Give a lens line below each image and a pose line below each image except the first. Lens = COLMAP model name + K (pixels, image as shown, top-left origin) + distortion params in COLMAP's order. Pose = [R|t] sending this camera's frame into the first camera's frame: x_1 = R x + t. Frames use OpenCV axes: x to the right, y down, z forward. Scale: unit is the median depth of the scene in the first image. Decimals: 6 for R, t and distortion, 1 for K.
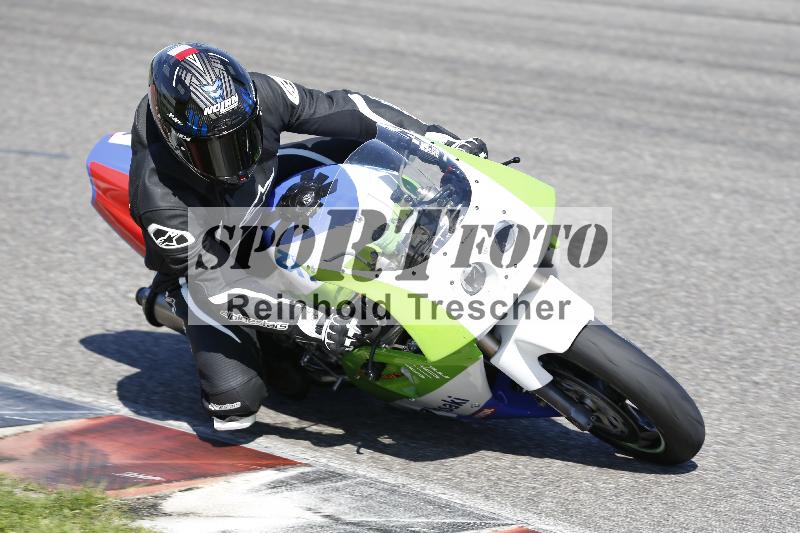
lens RADIAL K [[4400.5, 0, 381.6], [0, 4400.5, 313.7], [0, 0, 1]] dist [2.157822, 0.000000]
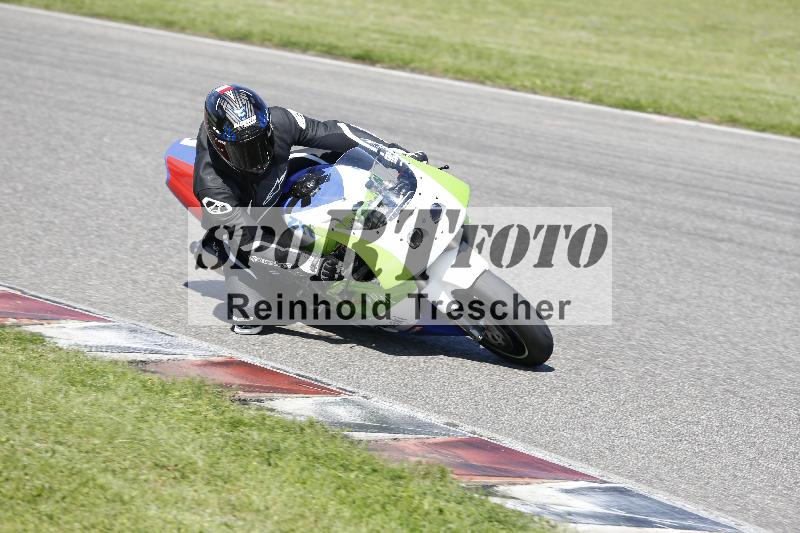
lens RADIAL K [[4400.5, 0, 399.3], [0, 4400.5, 264.5], [0, 0, 1]] dist [2.157822, 0.000000]
pose [[0.999325, 0.017776, 0.032146, -0.034223], [-0.017602, 0.999829, -0.005686, 0.007156], [-0.032242, 0.005116, 0.999467, -0.490416]]
